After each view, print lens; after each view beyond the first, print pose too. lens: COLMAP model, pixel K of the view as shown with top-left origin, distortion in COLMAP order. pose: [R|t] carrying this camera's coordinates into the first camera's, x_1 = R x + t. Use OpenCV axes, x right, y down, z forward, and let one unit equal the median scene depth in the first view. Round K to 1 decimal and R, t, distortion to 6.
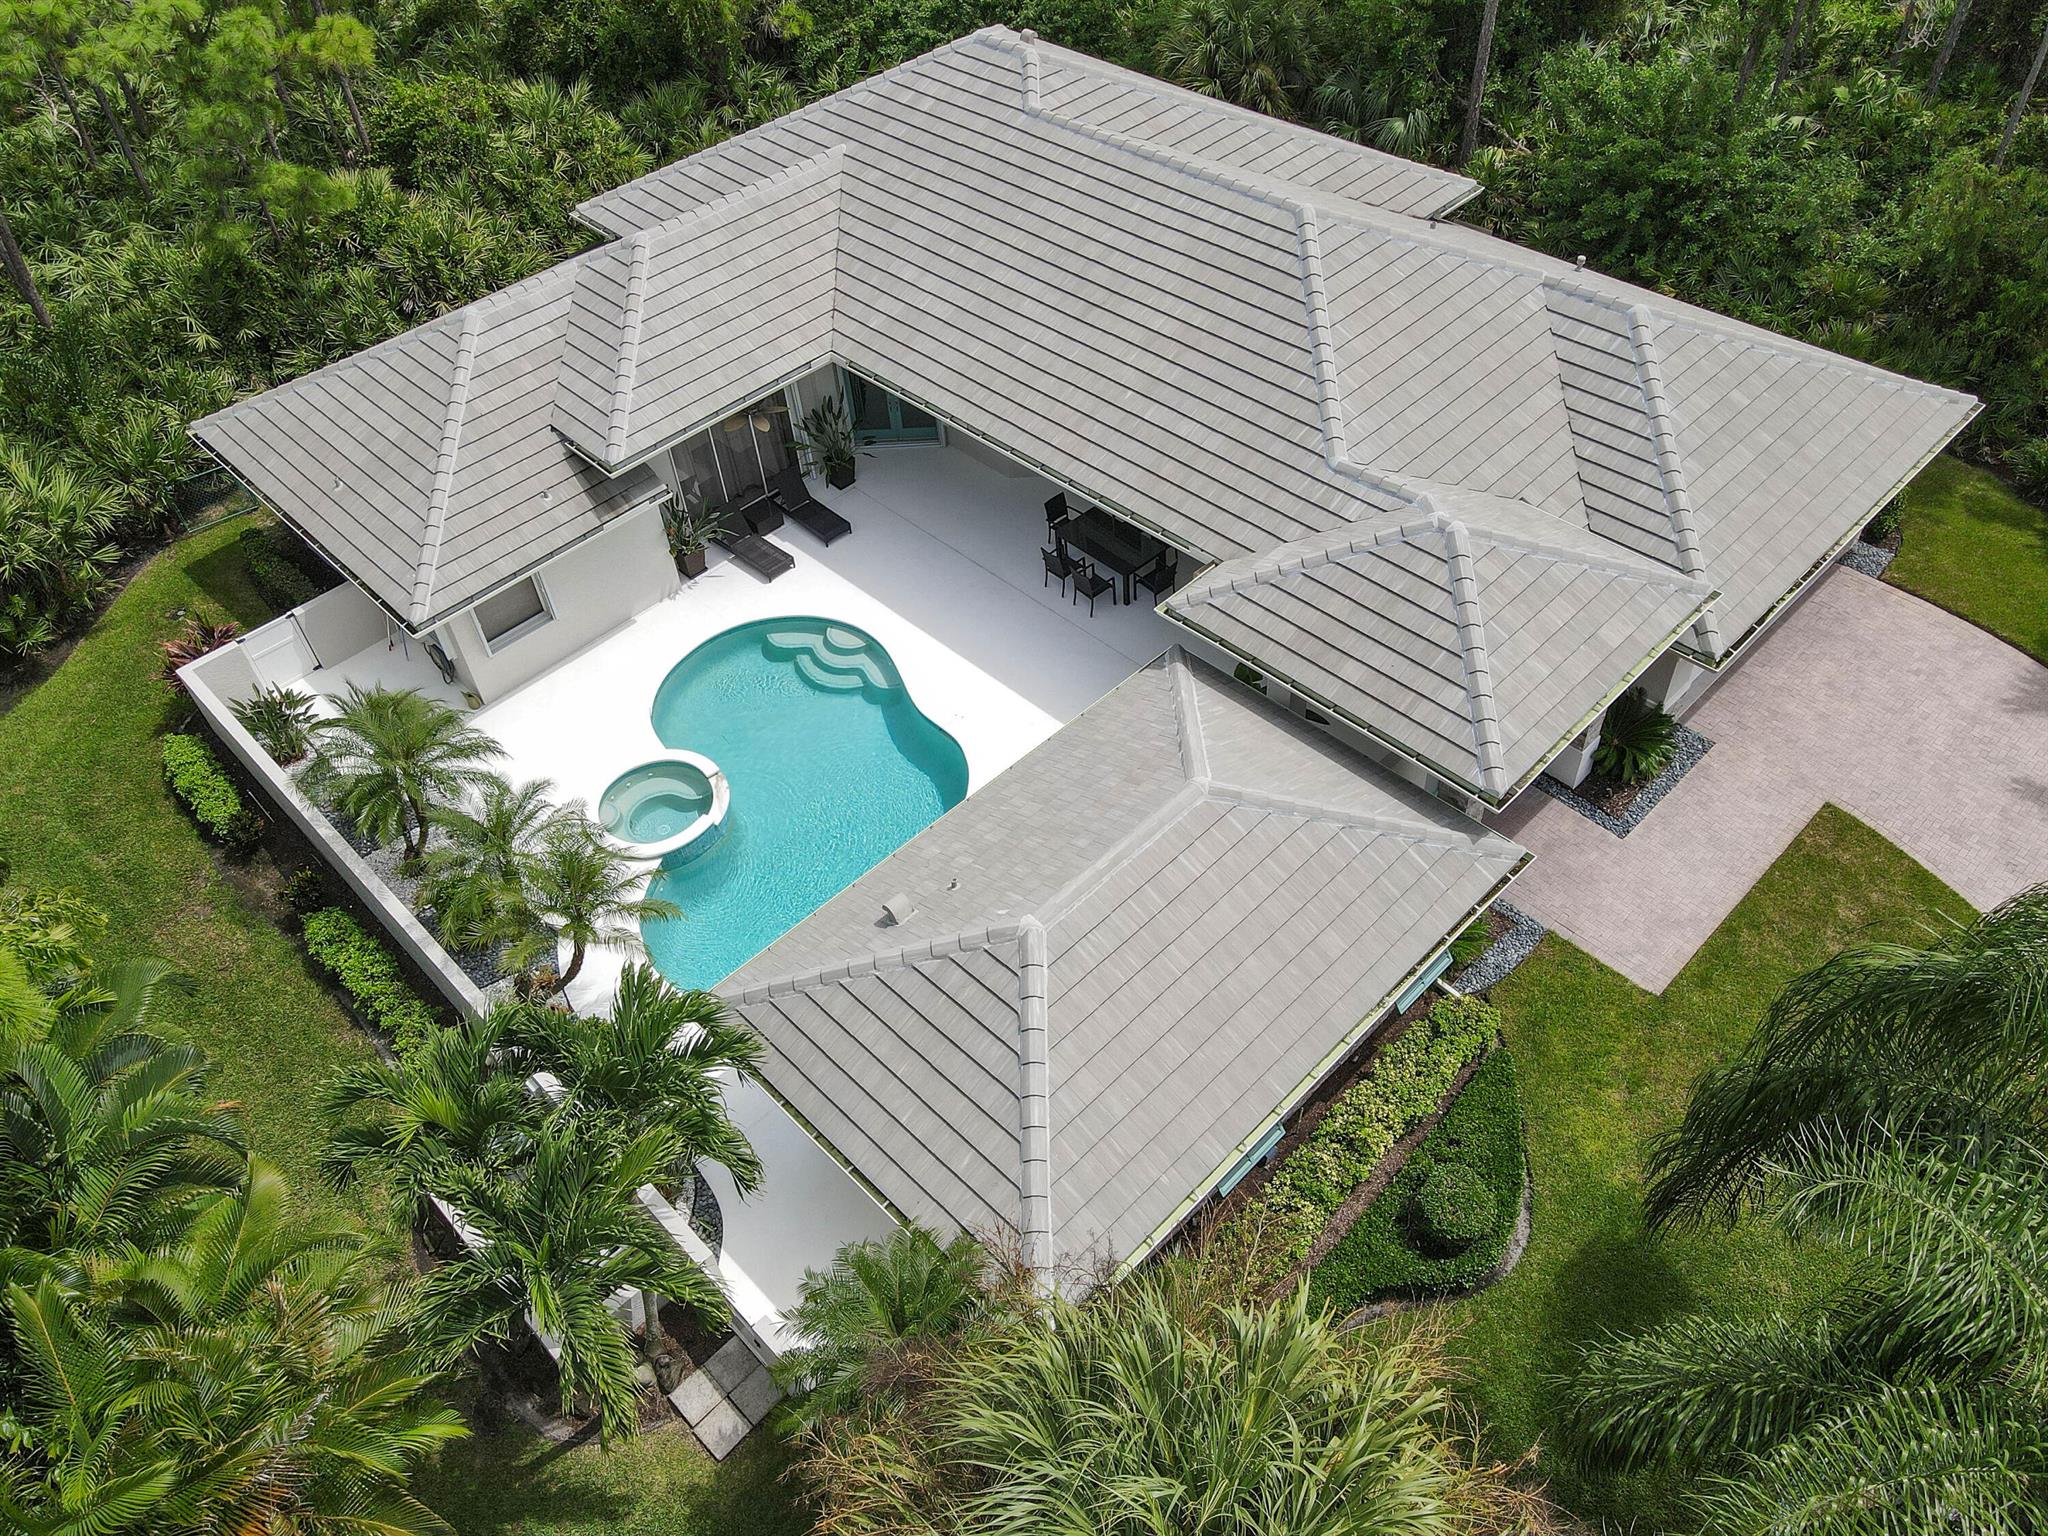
lens RADIAL K [[1492.8, 0, 1037.0], [0, 1492.8, 743.5], [0, 0, 1]] dist [0.011029, 0.009638]
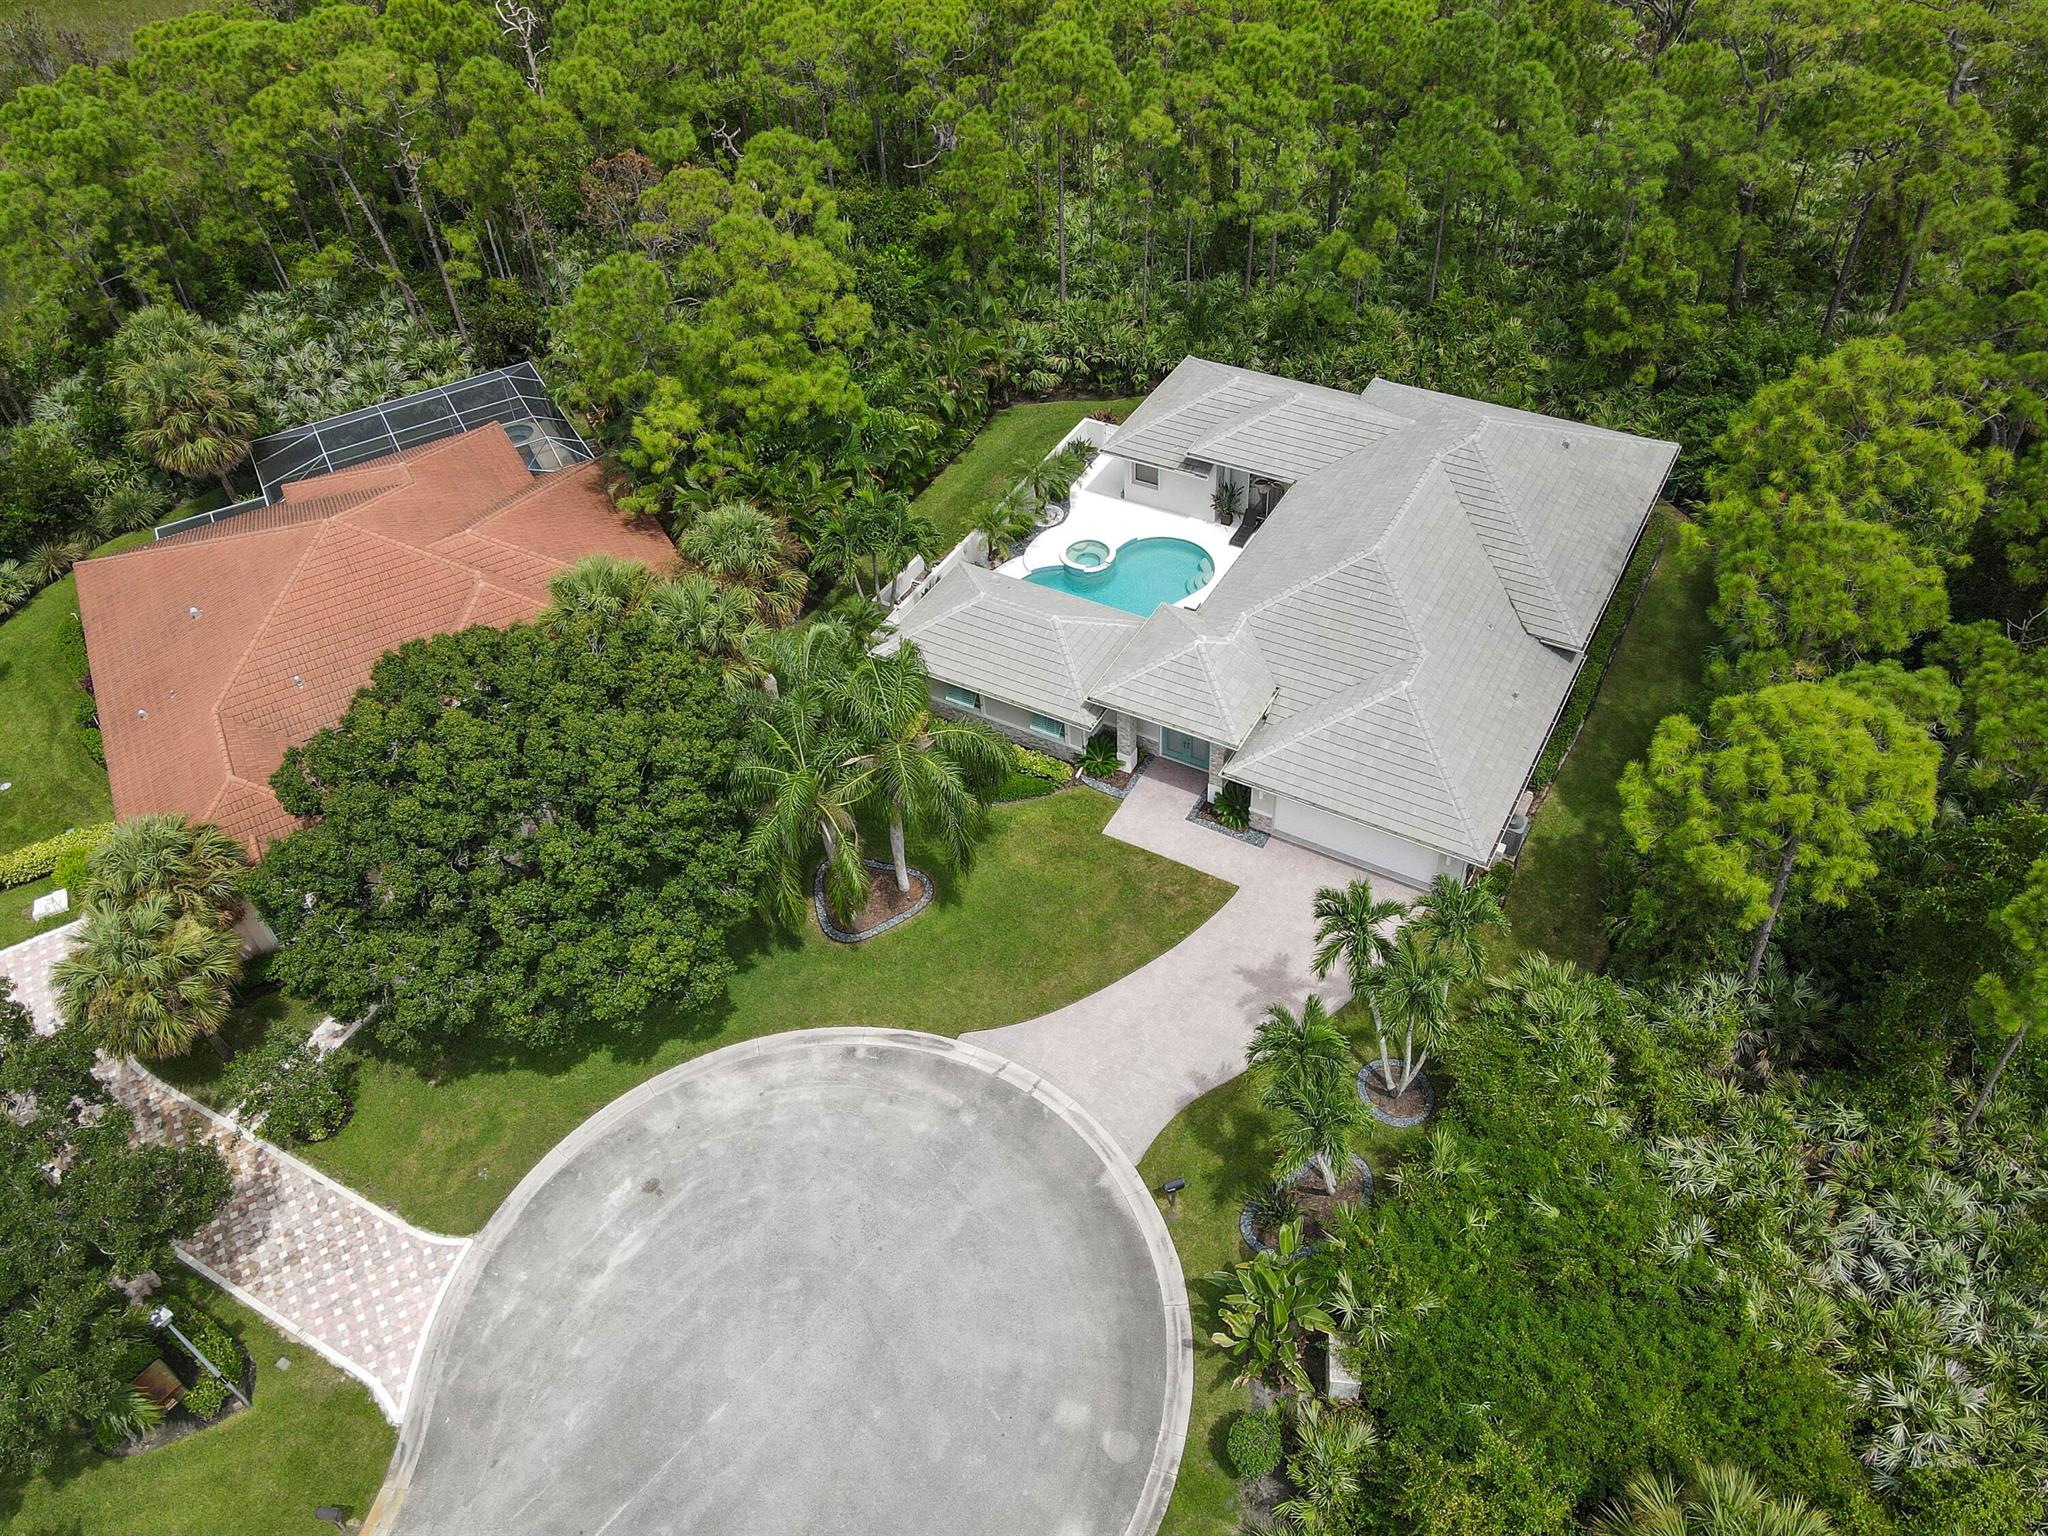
lens RADIAL K [[1512.9, 0, 1037.2], [0, 1512.9, 740.7], [0, 0, 1]] dist [0.001314, 0.032289]
pose [[0.272081, 0.688695, -0.672064, 1.549306], [-0.664641, 0.639550, 0.386301, -0.643193], [0.695862, 0.341576, 0.631745, -0.534538]]
